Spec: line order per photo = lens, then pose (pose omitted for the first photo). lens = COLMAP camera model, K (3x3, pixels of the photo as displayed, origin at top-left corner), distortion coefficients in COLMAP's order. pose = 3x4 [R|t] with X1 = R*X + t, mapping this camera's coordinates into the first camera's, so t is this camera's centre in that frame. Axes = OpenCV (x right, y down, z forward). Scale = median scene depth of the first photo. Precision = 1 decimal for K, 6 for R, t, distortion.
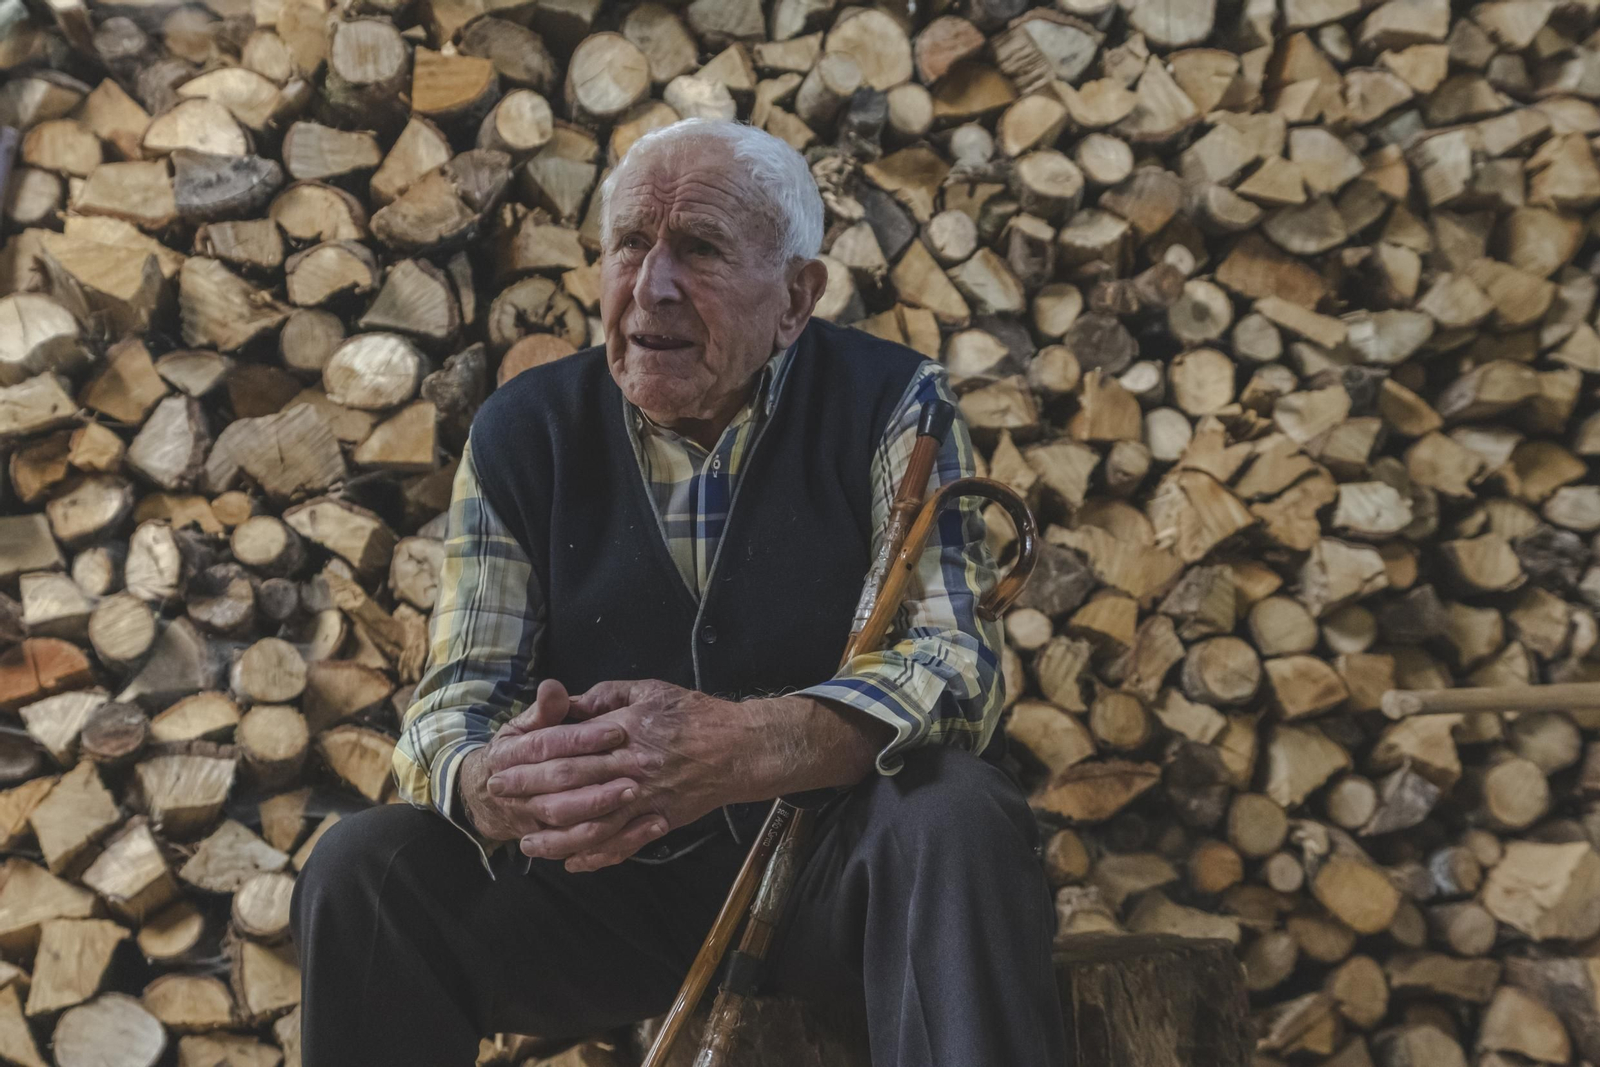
lens RADIAL K [[2266.8, 0, 828.9], [0, 2266.8, 561.4], [0, 0, 1]] dist [0.025477, 0.000000]
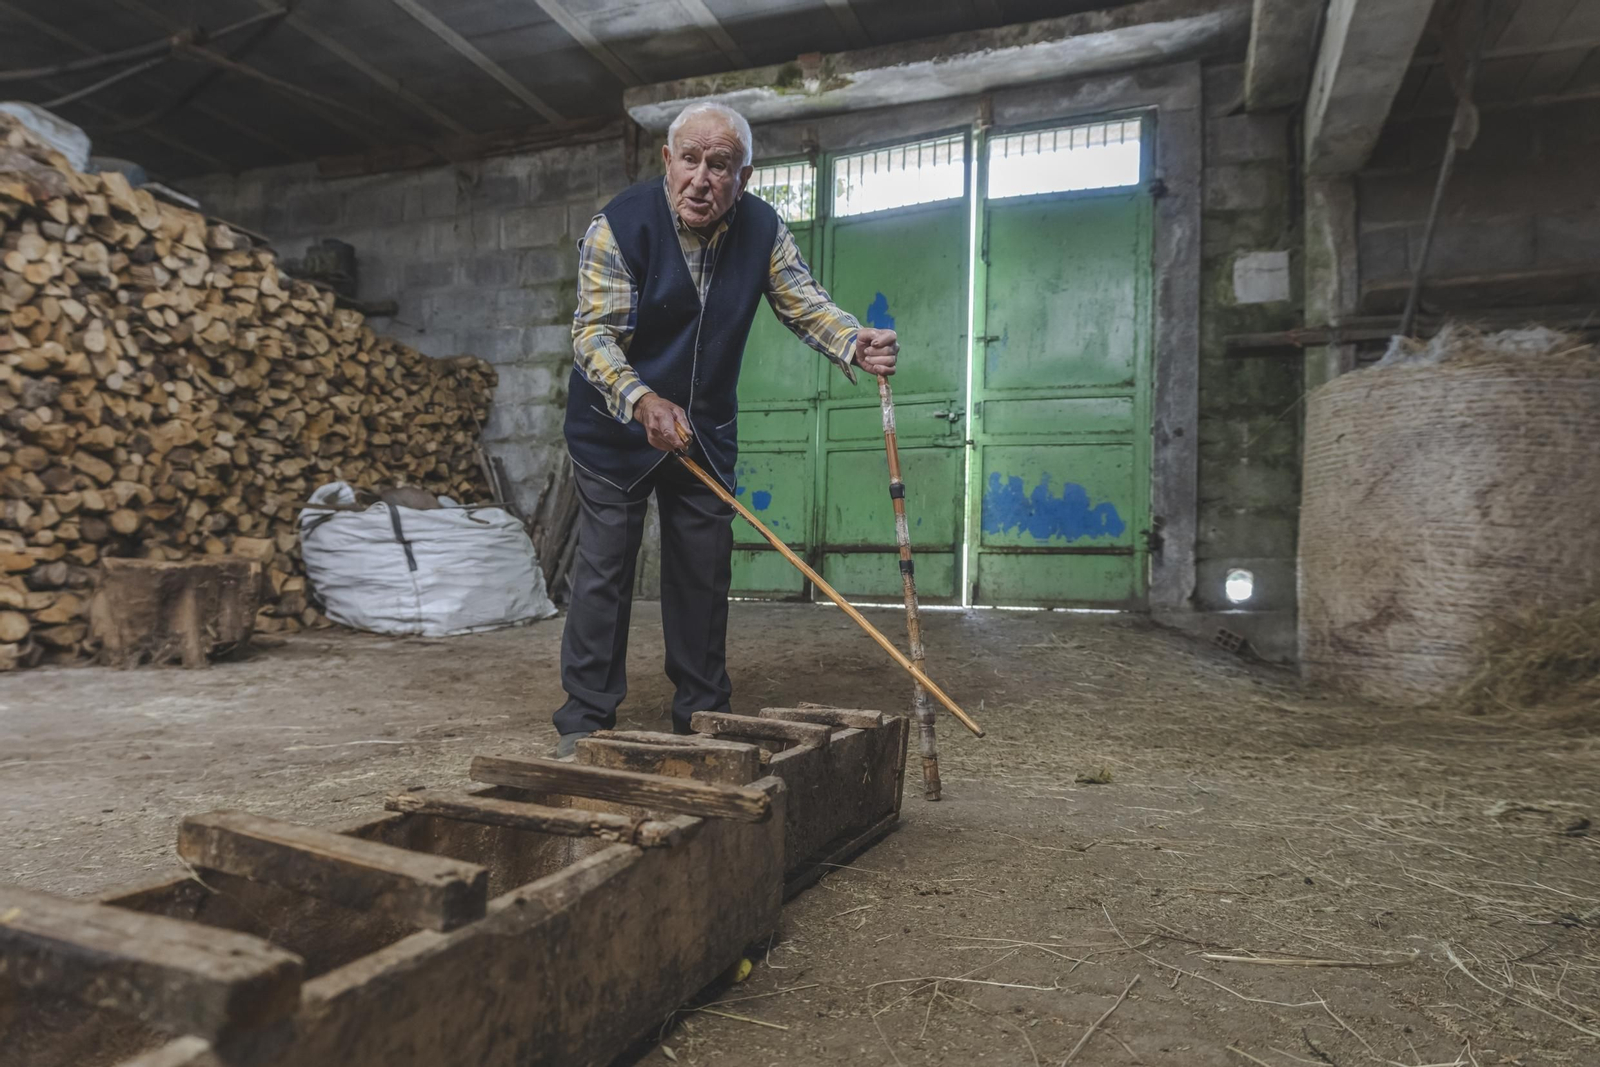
lens RADIAL K [[1004.9, 0, 803.3], [0, 1004.9, 528.3], [0, 0, 1]] dist [0.005433, -0.005820]
pose [[0.383961, 0.103773, 0.917499, -0.872026], [-0.202431, 0.978951, -0.026009, -0.030074], [-0.900886, -0.175743, 0.396886, -0.462746]]
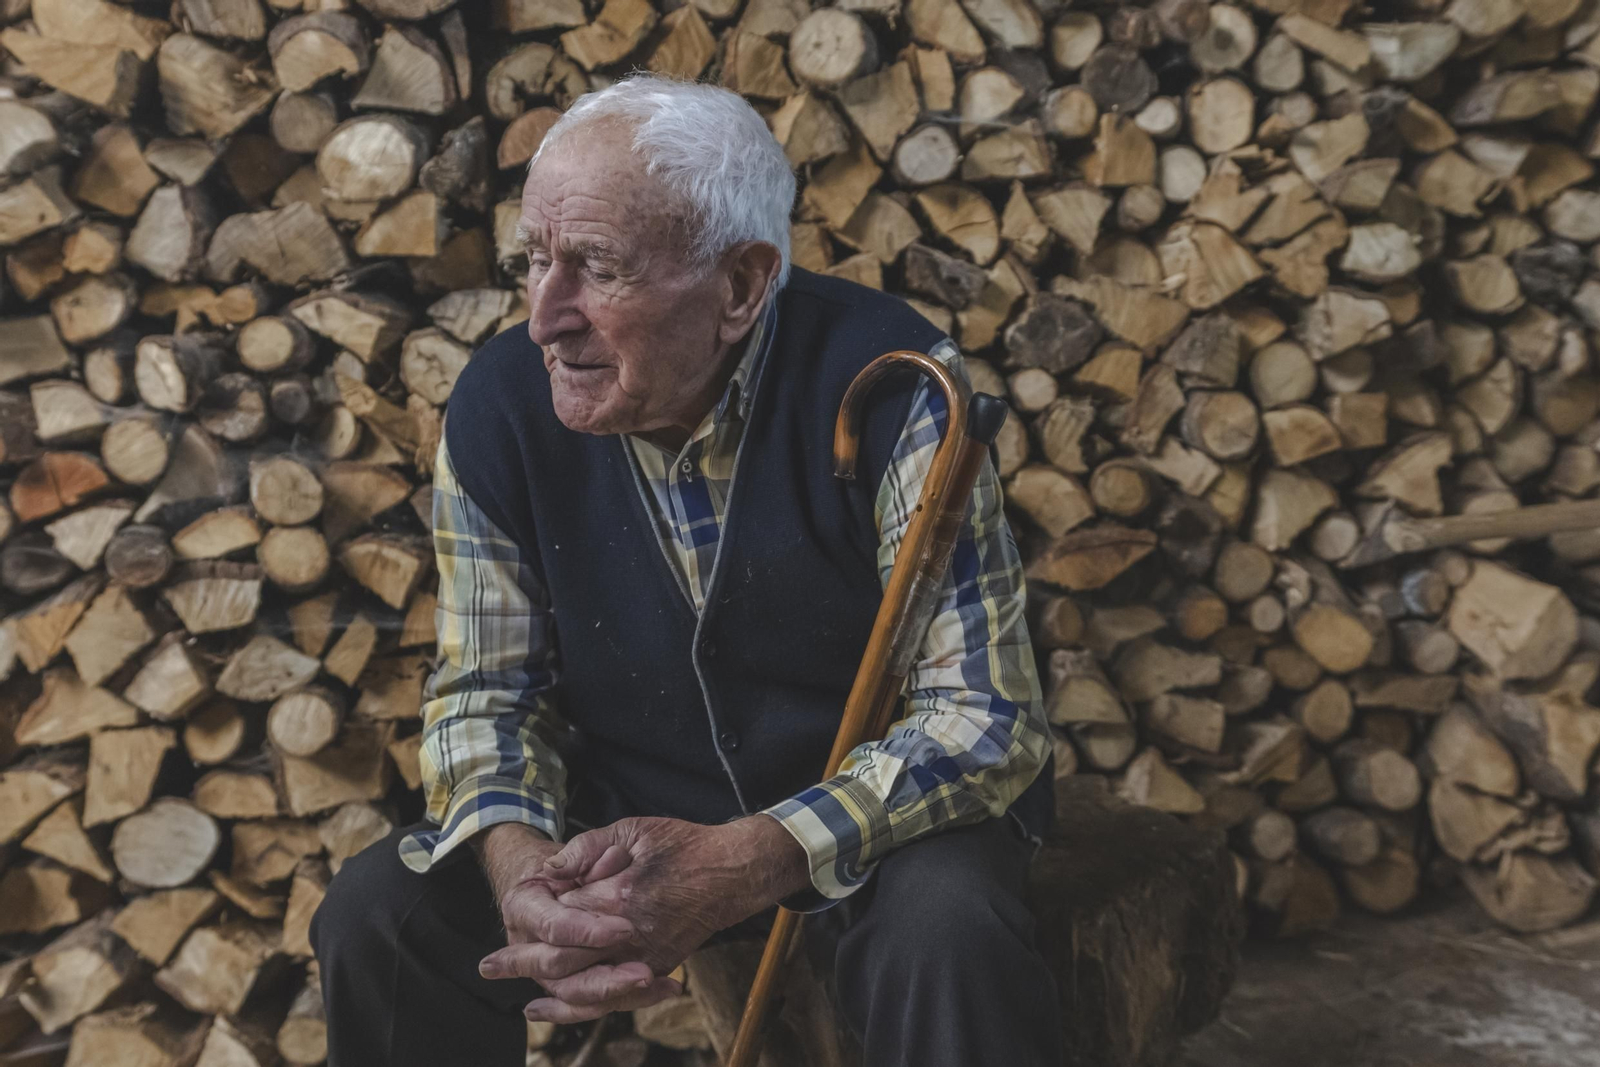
lens RADIAL K [[1865.1, 0, 817.3], [0, 1865.1, 542.0], [0, 0, 1]] dist [0.013005, 0.000000]
pose [[0.999921, 0.005410, -0.011344, 0.000540], [-0.001332, 0.943158, 0.332342, -0.186061], [0.012497, -0.332301, 0.943091, 0.187689]]
